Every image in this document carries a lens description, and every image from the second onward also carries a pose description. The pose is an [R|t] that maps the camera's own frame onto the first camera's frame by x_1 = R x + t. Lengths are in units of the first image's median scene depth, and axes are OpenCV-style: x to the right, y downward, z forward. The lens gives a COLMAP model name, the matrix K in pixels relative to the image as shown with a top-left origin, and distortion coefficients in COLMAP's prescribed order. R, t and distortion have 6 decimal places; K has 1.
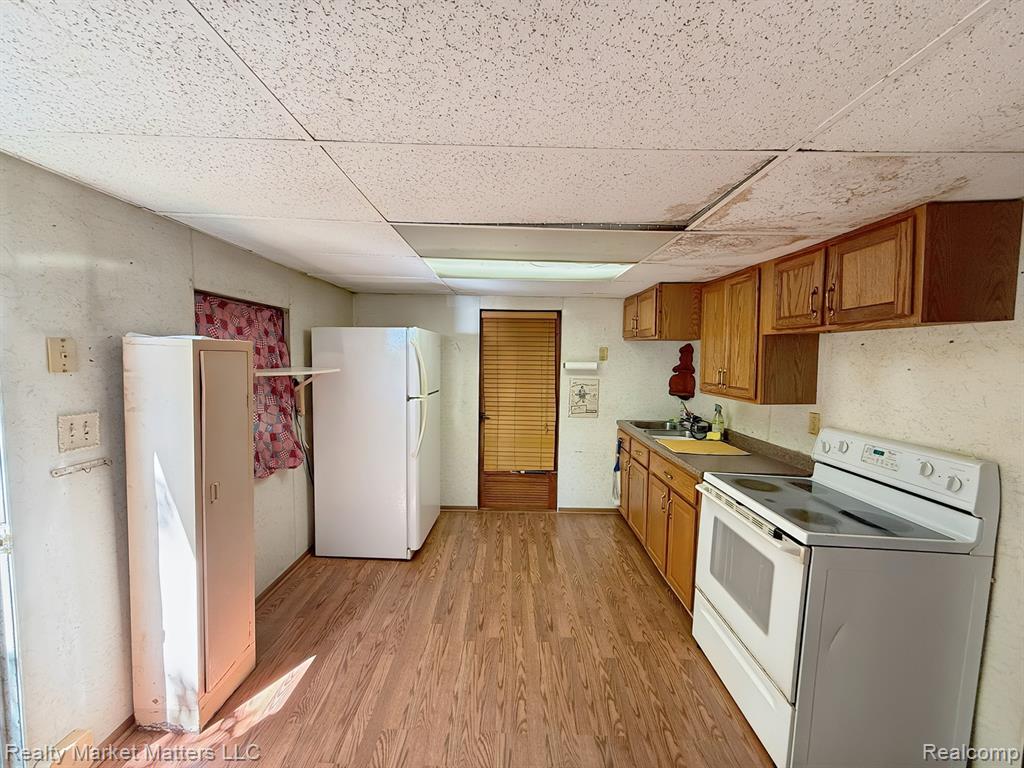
lens RADIAL K [[406.5, 0, 506.4], [0, 406.5, 385.2], [0, 0, 1]] dist [-0.000765, -0.000184]
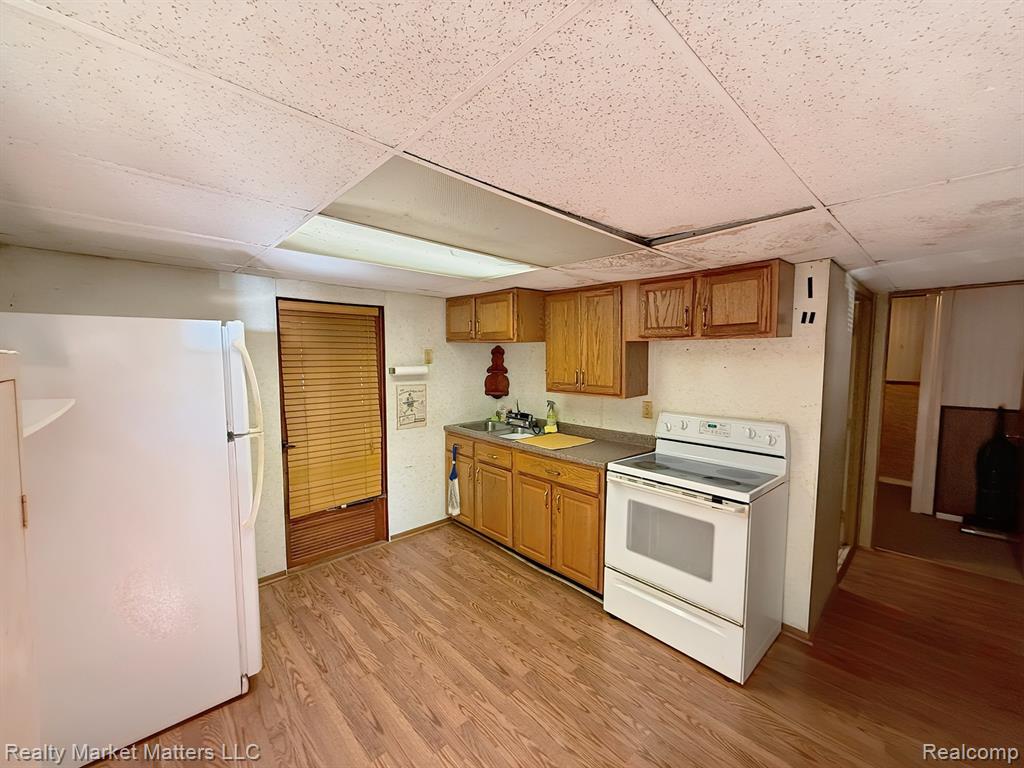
lens RADIAL K [[406.5, 0, 508.4], [0, 406.5, 386.2], [0, 0, 1]] dist [-0.000765, -0.000184]
pose [[0.731515, -0.065460, 0.678676, -0.334864], [0.059748, 0.997706, 0.031831, -0.036591], [-0.679203, 0.017265, 0.733748, 0.258415]]
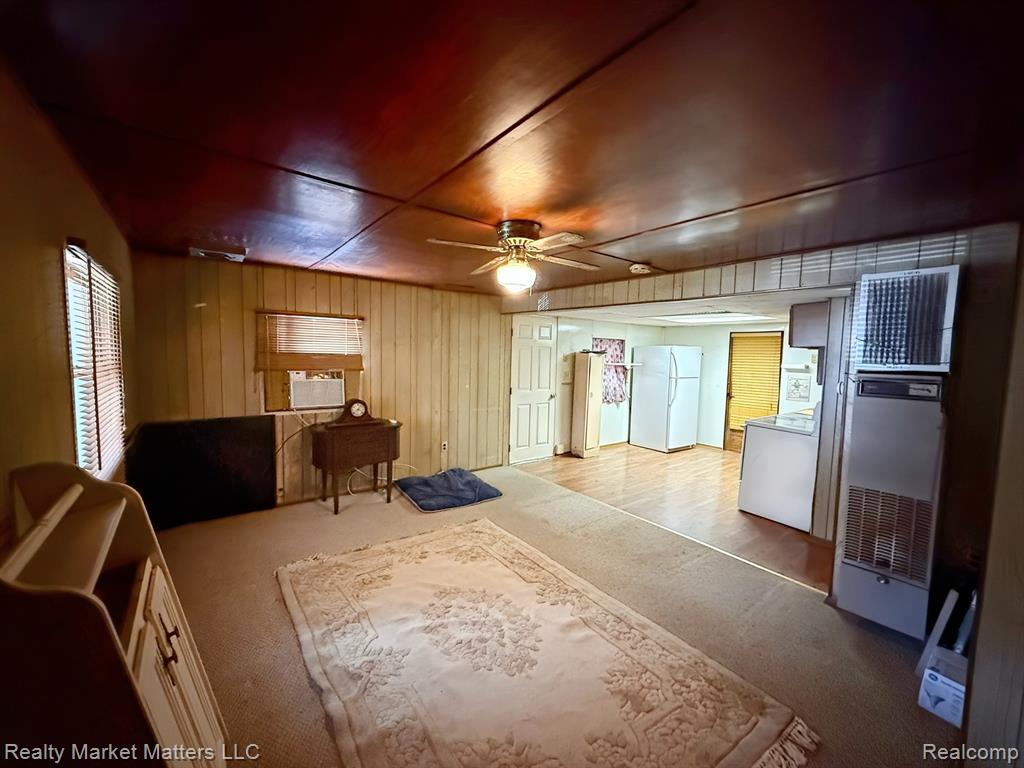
lens RADIAL K [[406.5, 0, 513.5], [0, 406.5, 383.4], [0, 0, 1]] dist [-0.000765, -0.000184]
pose [[0.619382, 0.055016, -0.783160, 0.929315], [-0.068835, 0.997506, 0.015633, 0.083120], [0.782066, 0.044226, 0.621624, -0.992608]]
